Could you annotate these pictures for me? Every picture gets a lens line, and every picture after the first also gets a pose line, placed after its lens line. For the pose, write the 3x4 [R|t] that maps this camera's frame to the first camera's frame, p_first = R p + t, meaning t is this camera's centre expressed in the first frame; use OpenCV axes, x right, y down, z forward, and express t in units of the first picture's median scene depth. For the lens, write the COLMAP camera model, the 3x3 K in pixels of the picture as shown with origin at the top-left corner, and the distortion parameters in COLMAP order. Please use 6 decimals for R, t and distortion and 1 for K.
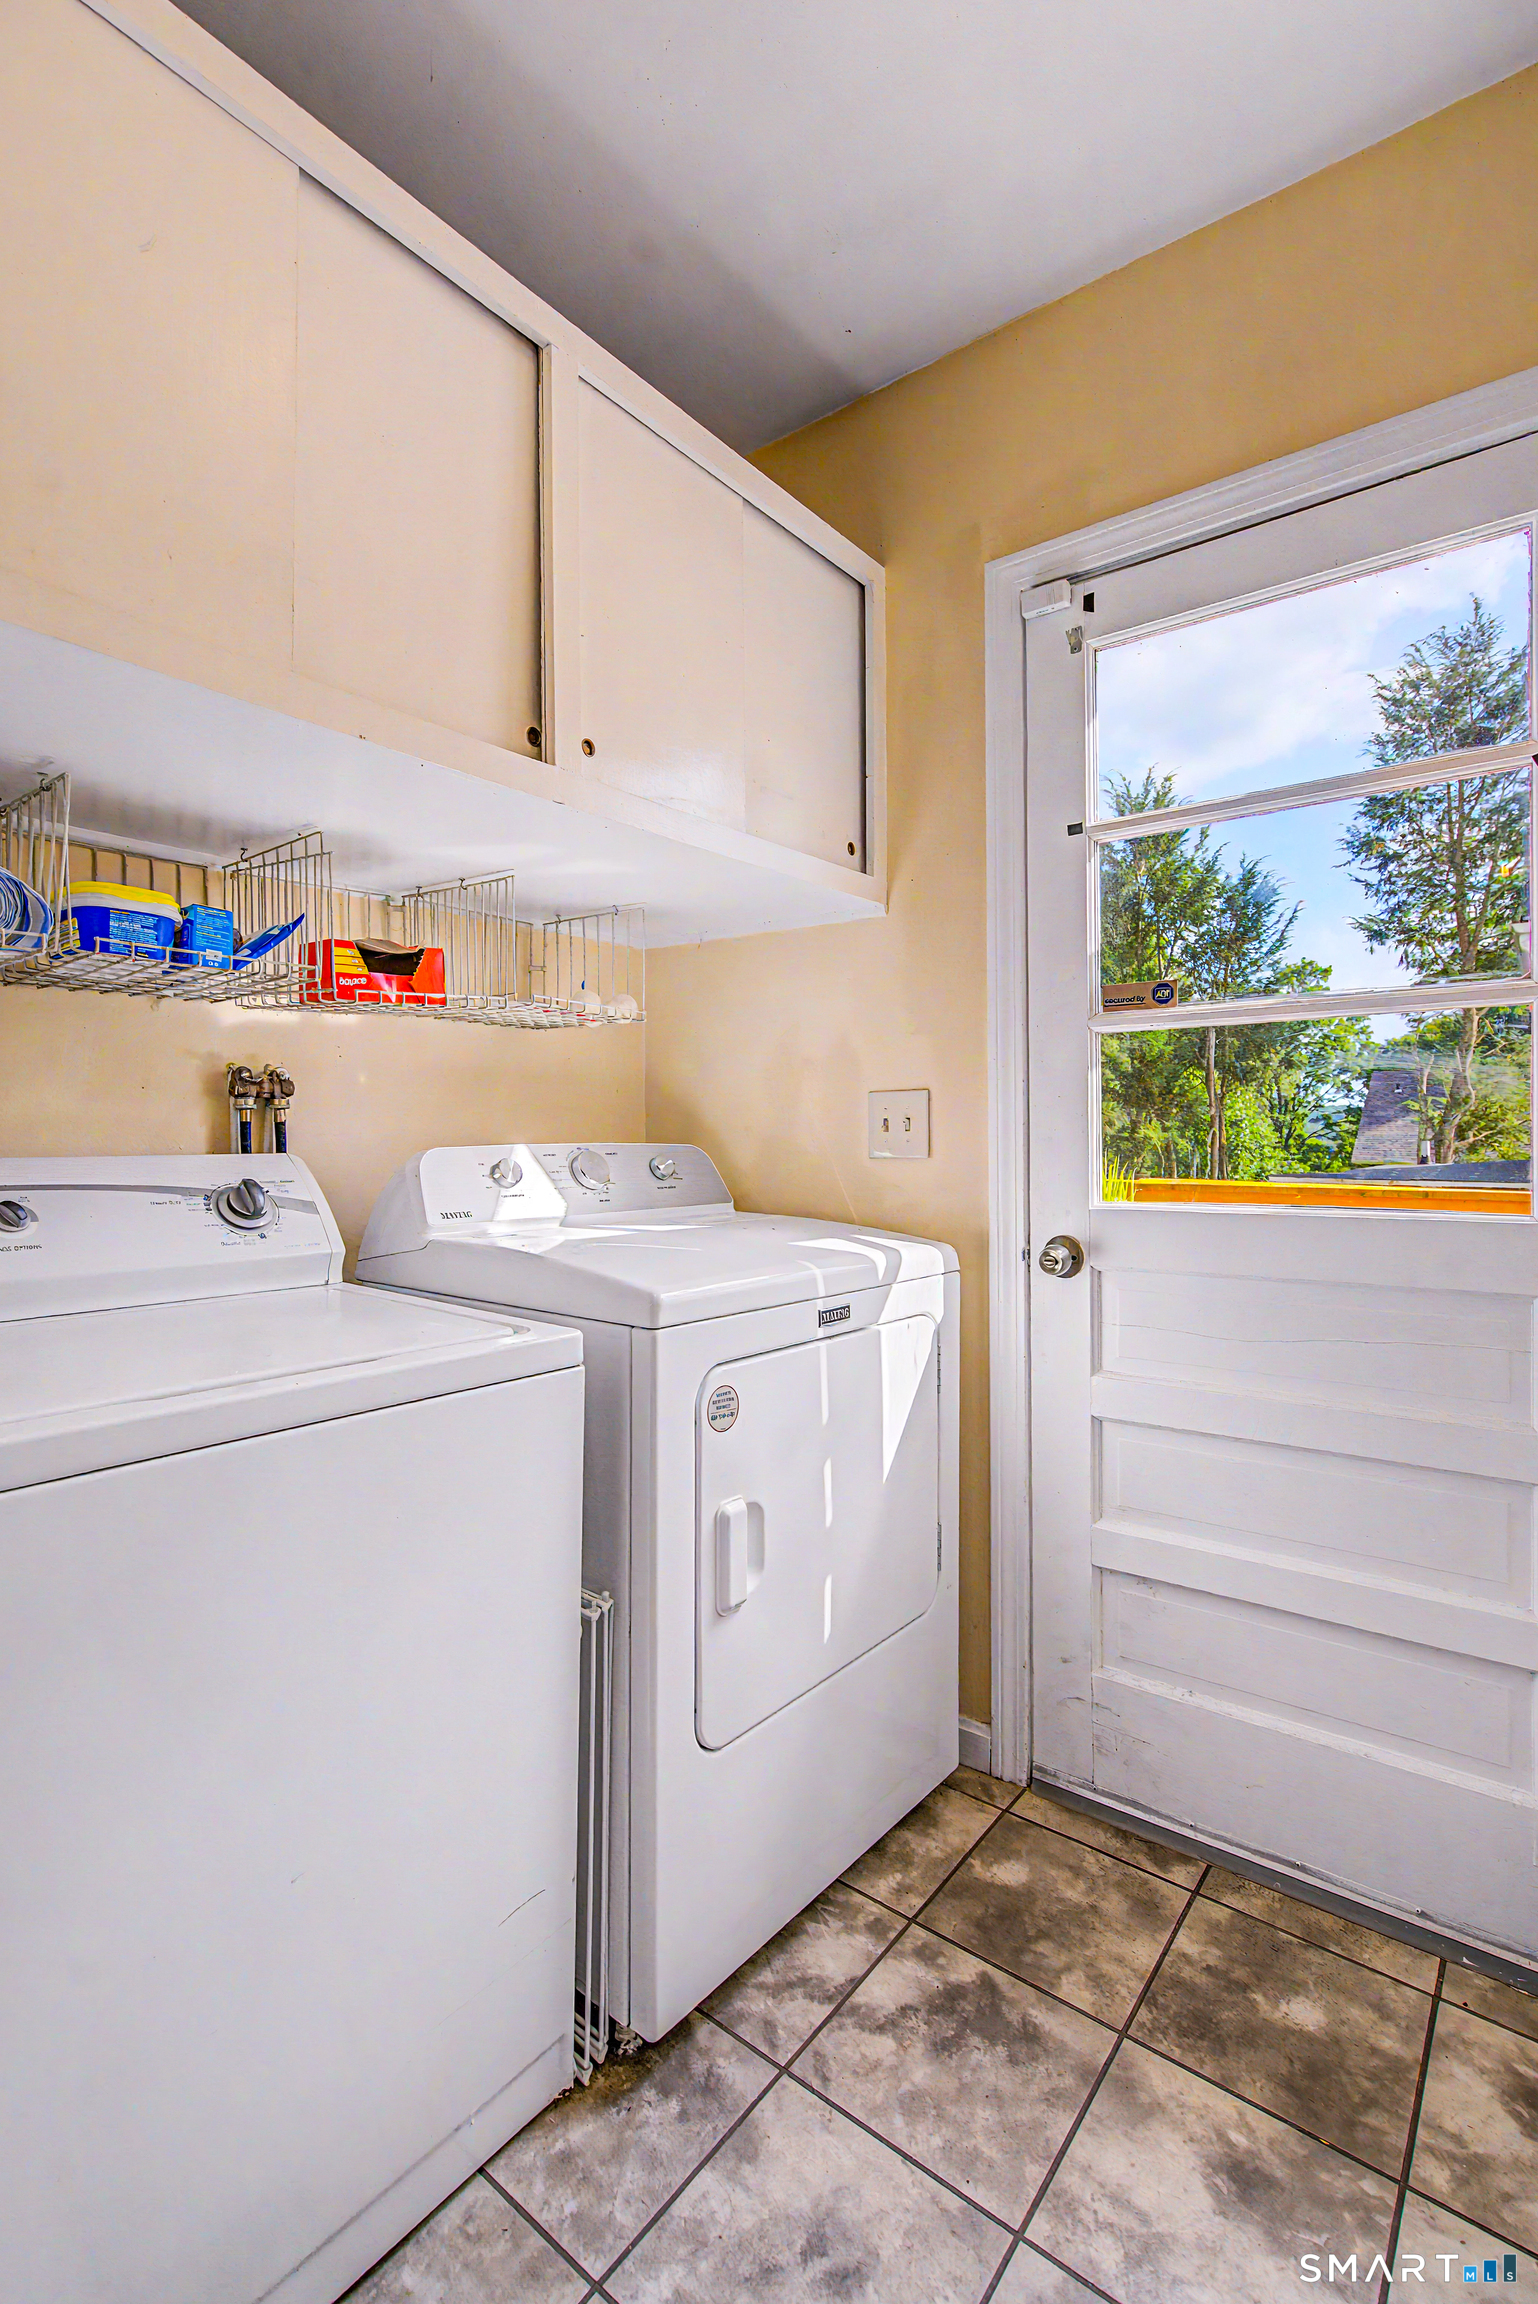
lens RADIAL K [[1046.7, 0, 769.0], [0, 1046.7, 1152.0], [0, 0, 1]] dist [-0.002456, 0.000289]
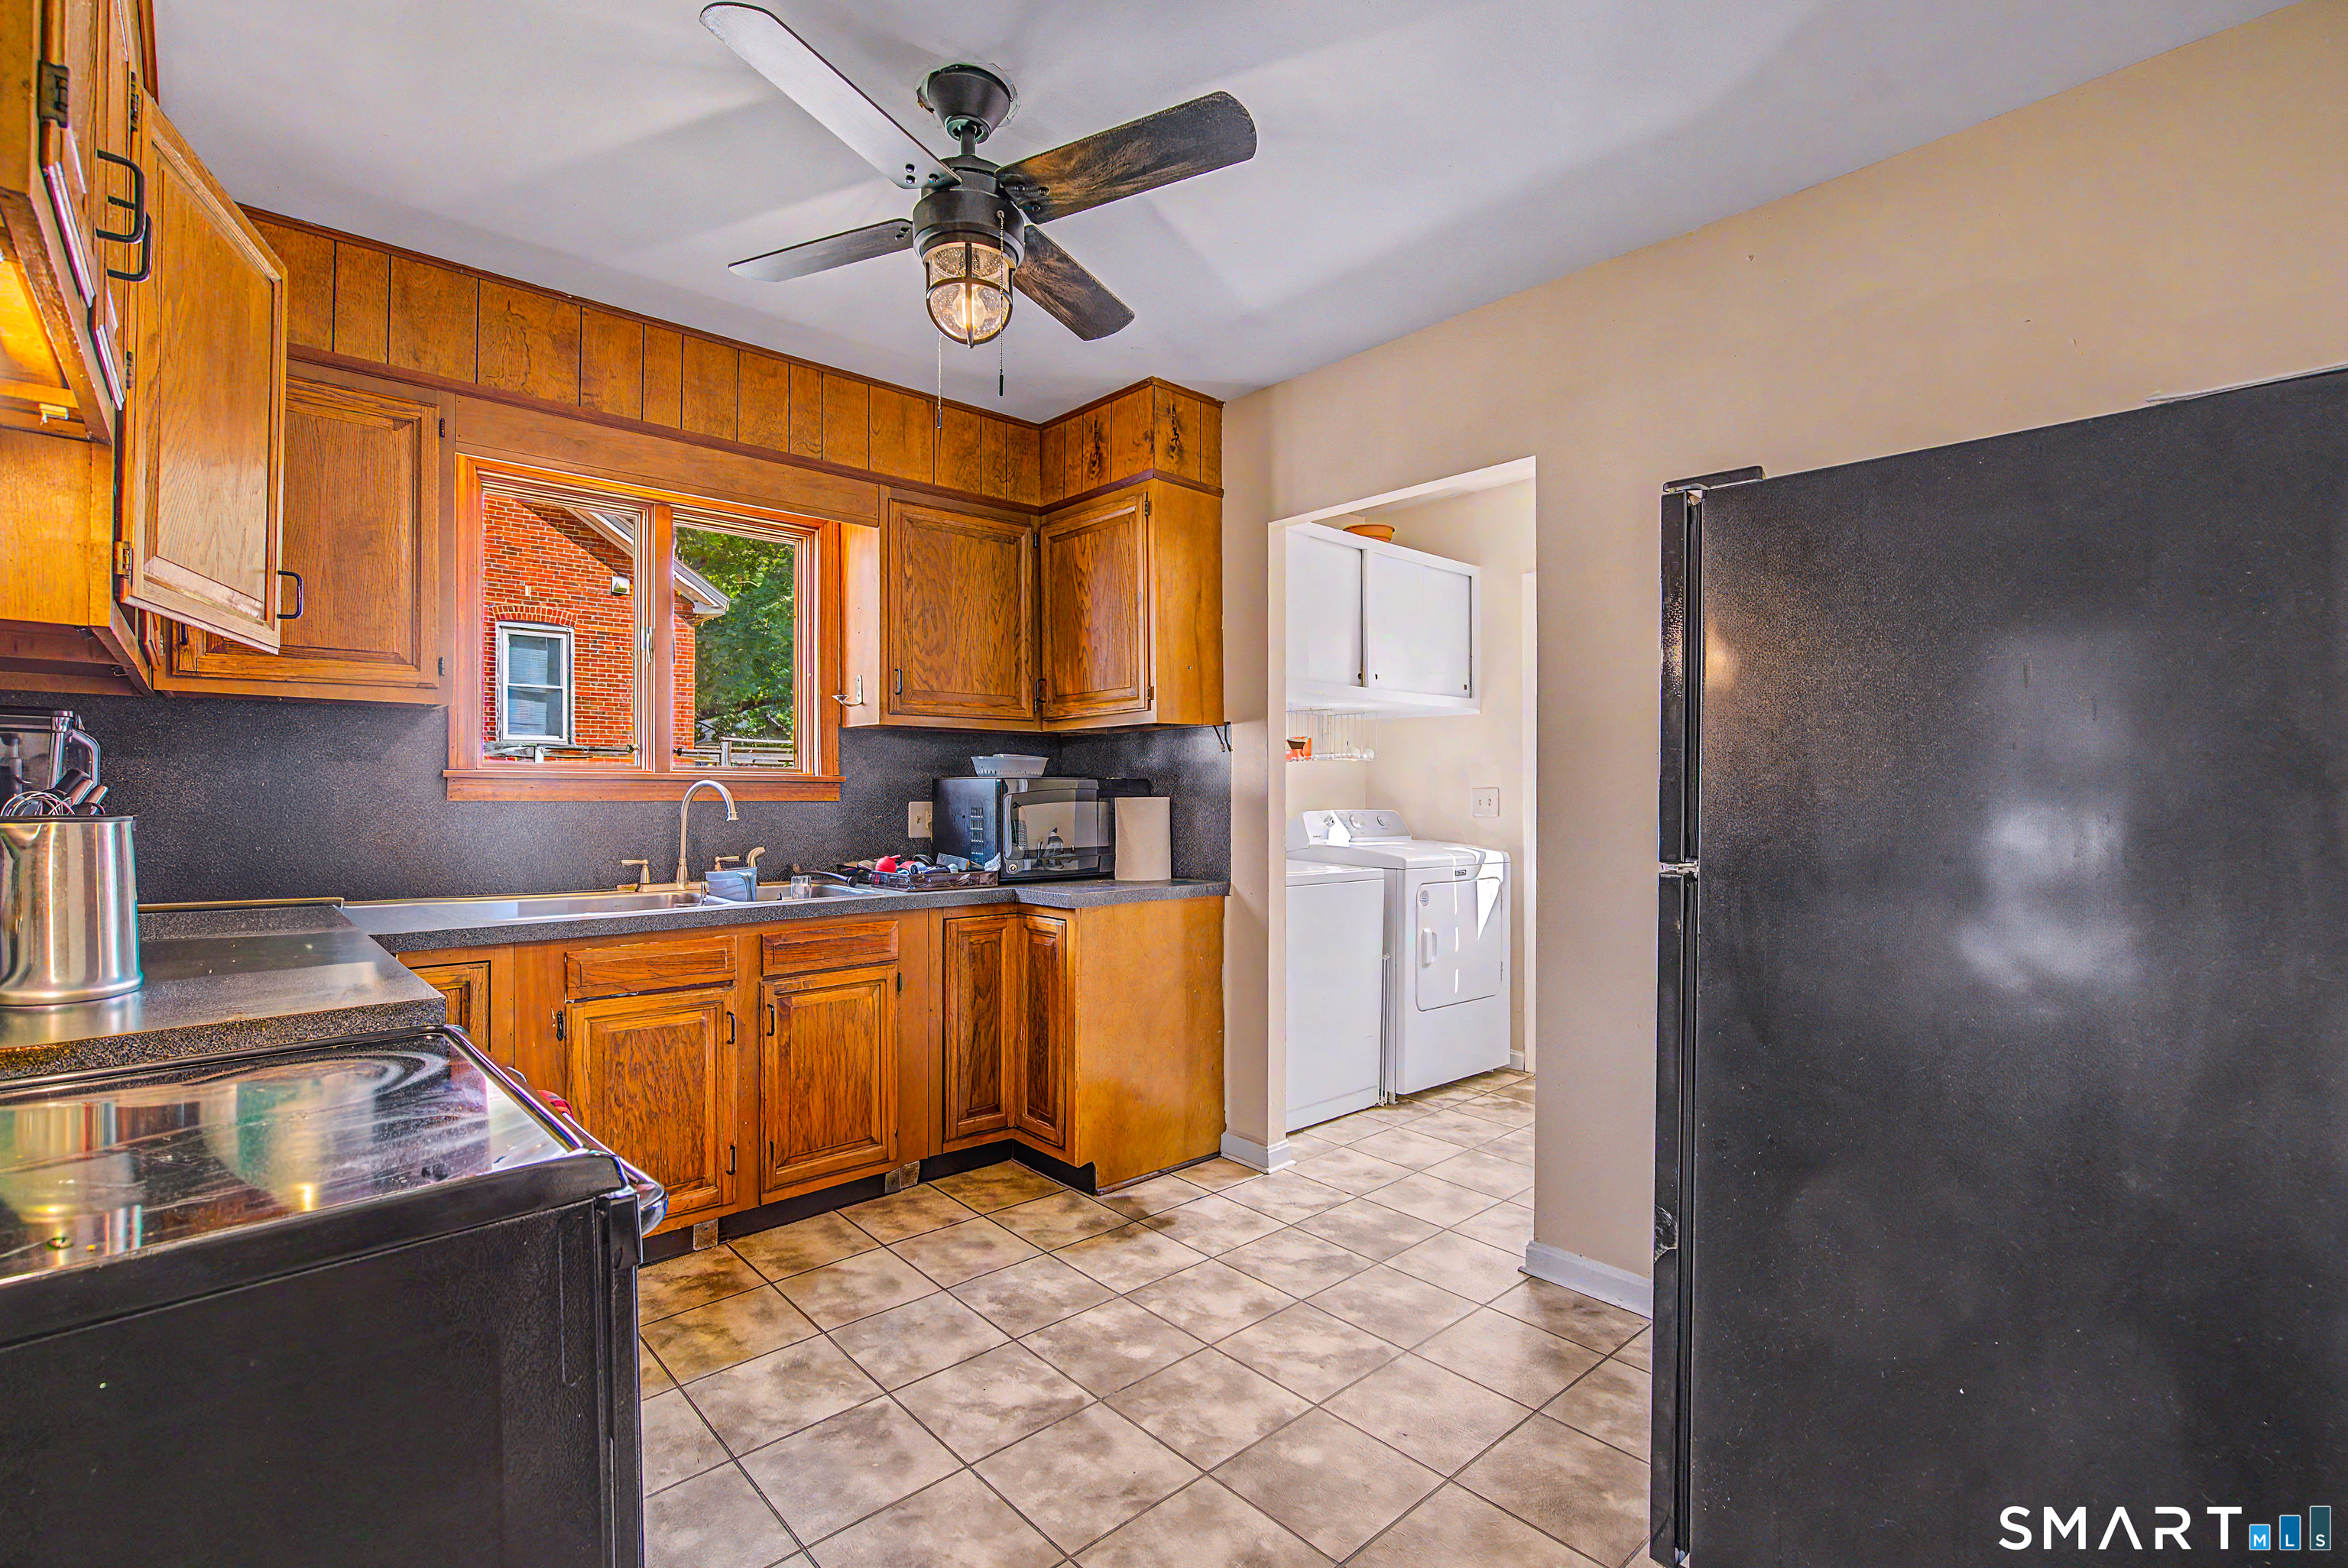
lens RADIAL K [[1066.6, 0, 1176.2], [0, 1066.6, 800.7], [0, 0, 1]] dist [-0.002456, 0.000289]
pose [[0.987131, 0.003956, -0.159866, -0.212678], [-0.004043, 0.999992, -0.000219, -0.030058], [0.159863, 0.000863, 0.987139, -1.758424]]
